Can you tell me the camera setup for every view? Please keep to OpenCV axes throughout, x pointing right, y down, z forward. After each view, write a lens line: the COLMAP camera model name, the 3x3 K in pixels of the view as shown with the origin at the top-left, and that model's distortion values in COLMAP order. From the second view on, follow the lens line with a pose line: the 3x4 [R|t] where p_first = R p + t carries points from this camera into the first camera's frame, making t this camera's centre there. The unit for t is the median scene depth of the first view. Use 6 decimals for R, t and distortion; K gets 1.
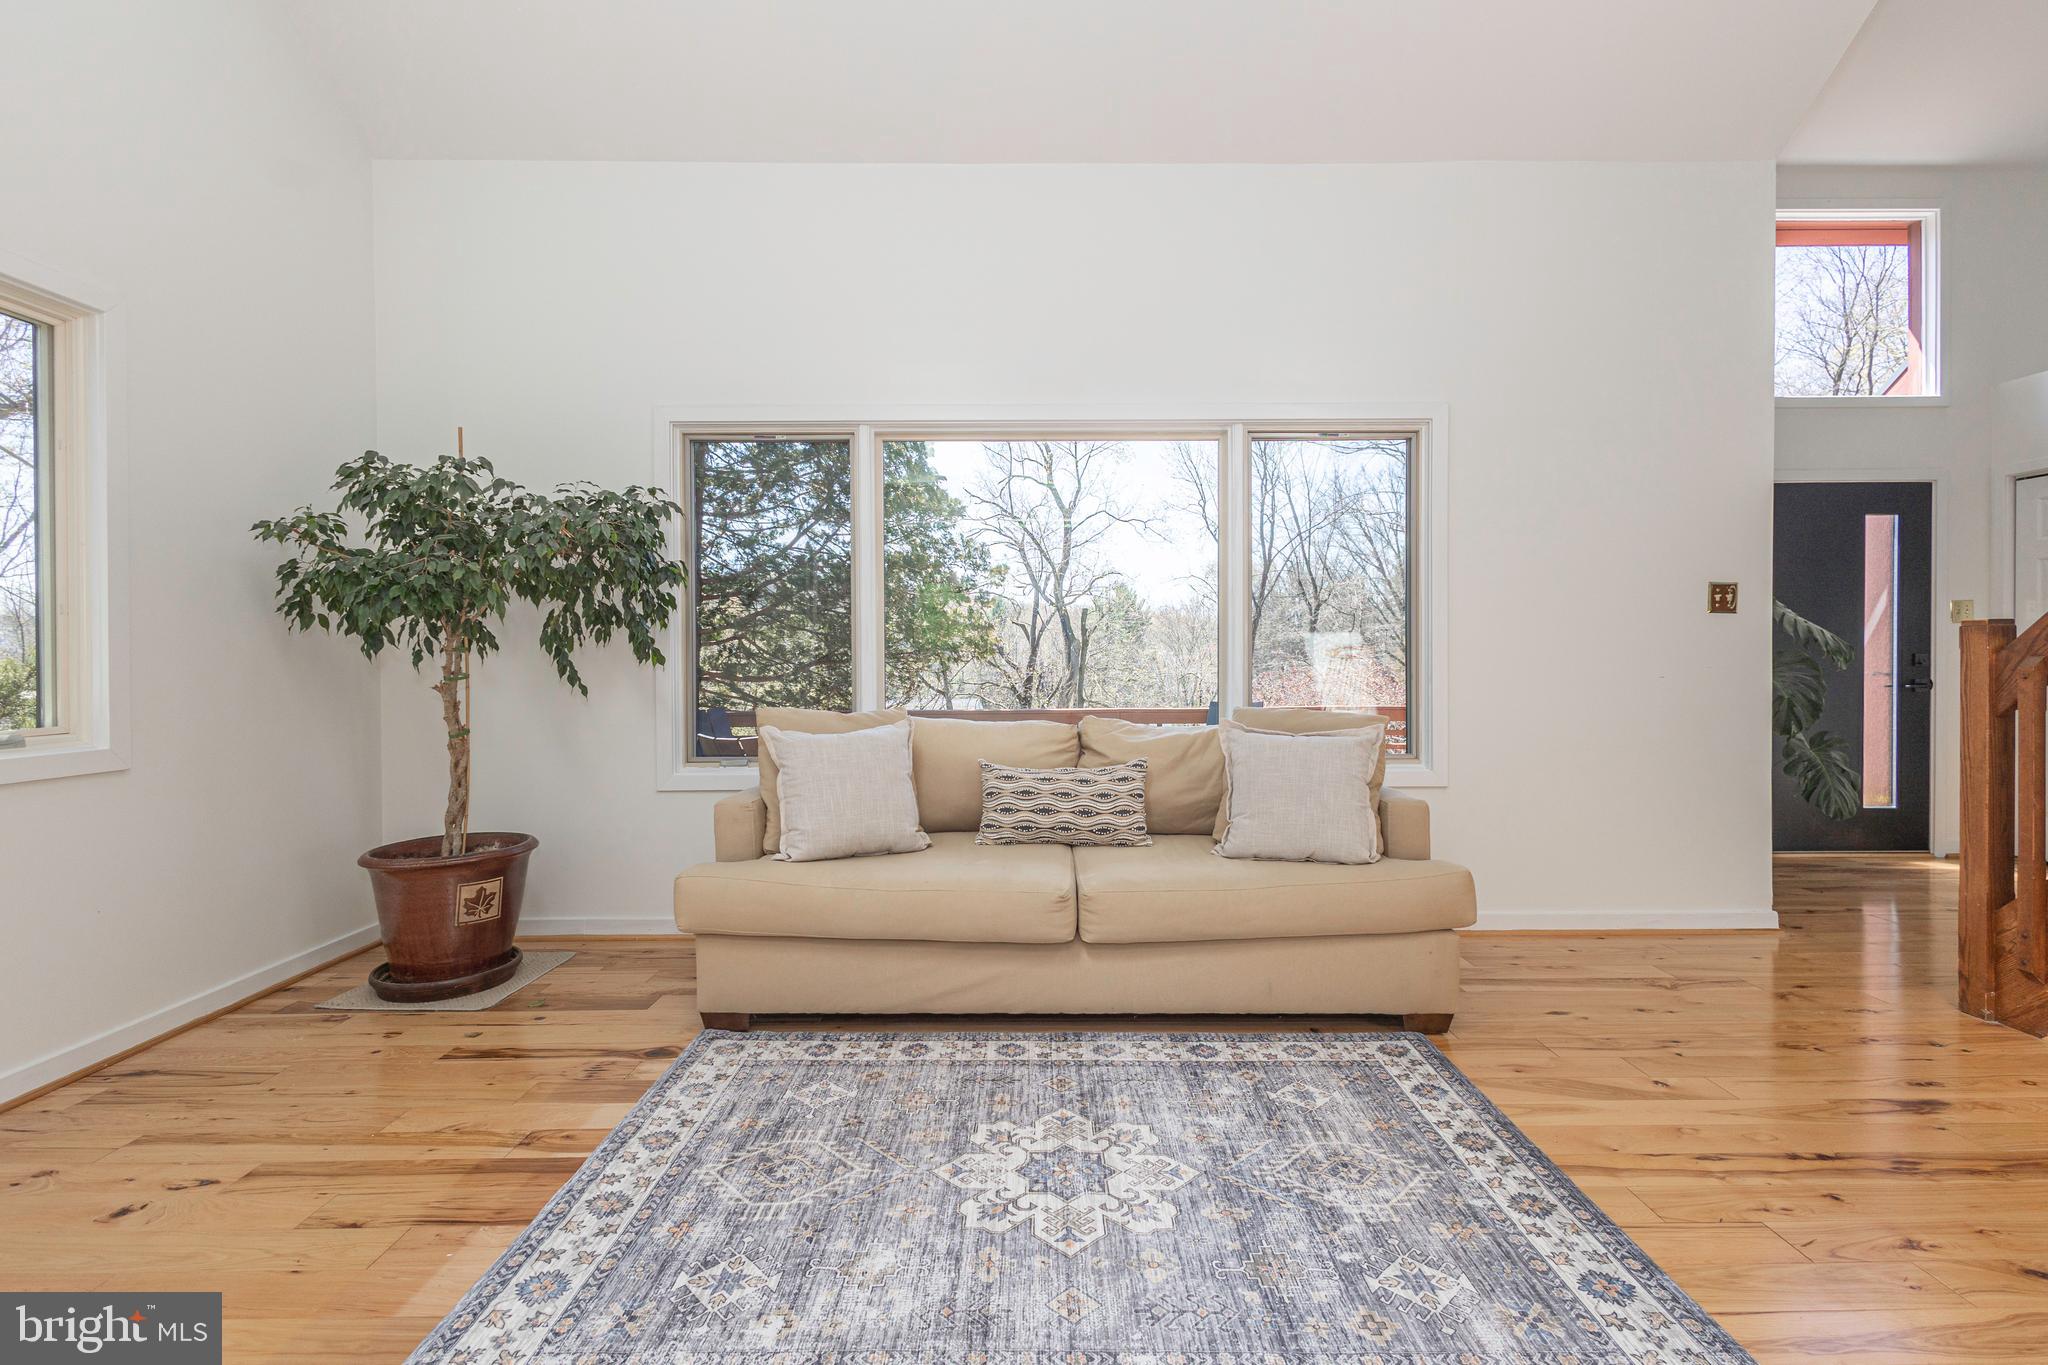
lens RADIAL K [[937.4, 0, 1031.1], [0, 937.4, 673.7], [0, 0, 1]] dist [0.001703, 0.000258]
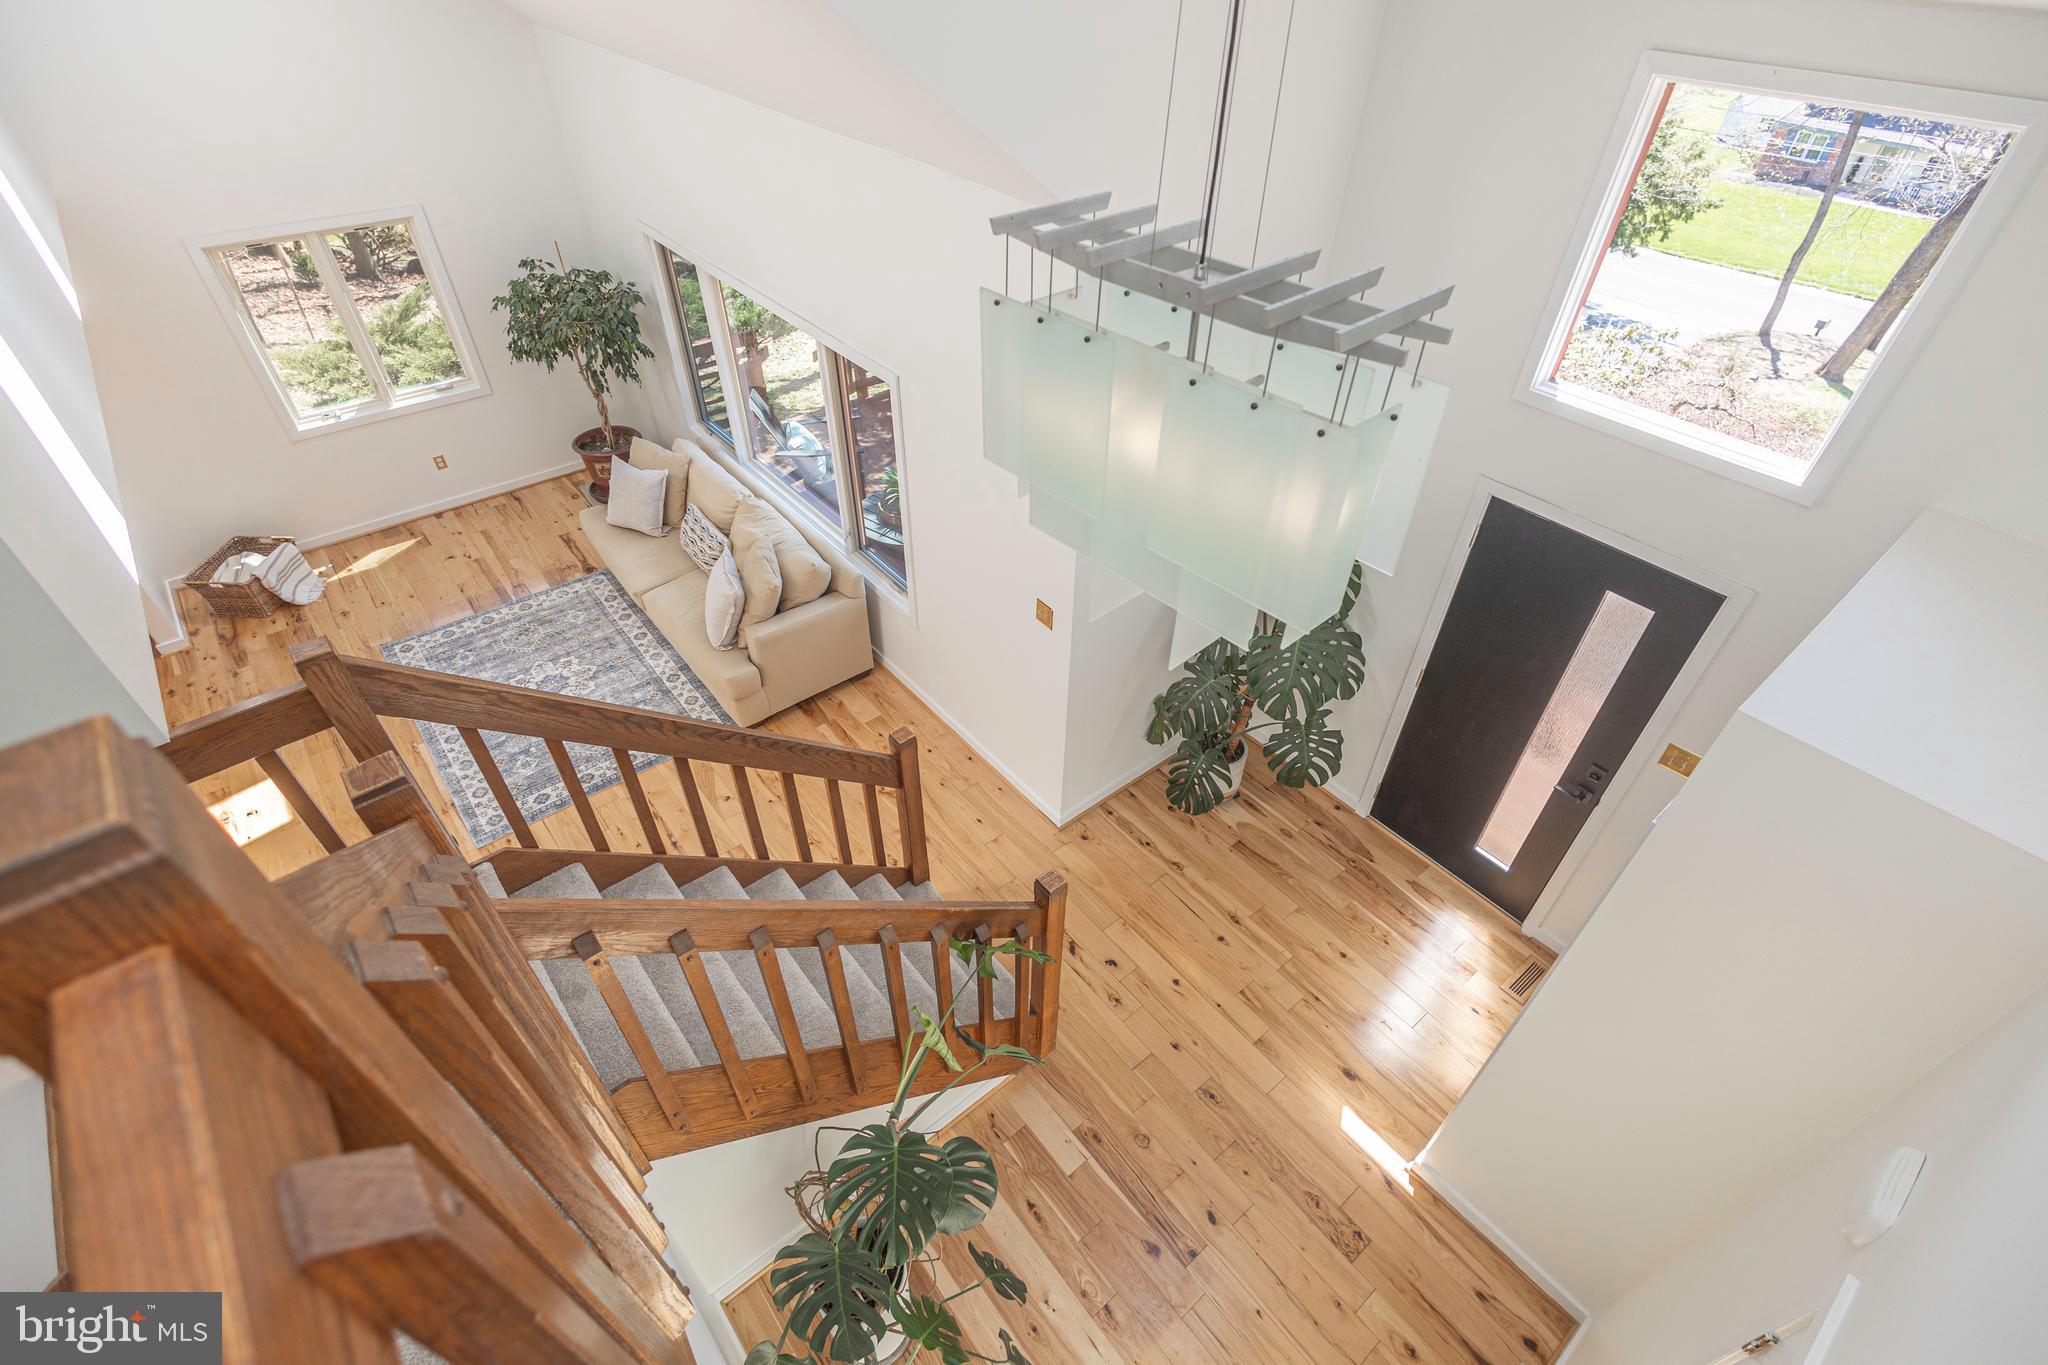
lens RADIAL K [[937.4, 0, 1031.1], [0, 937.4, 673.7], [0, 0, 1]] dist [0.001703, 0.000258]
pose [[0.627185, 0.518670, -0.581051, 1.213576], [-0.012338, 0.752540, 0.658431, -0.657395], [0.778772, -0.405789, 0.478381, 0.360807]]
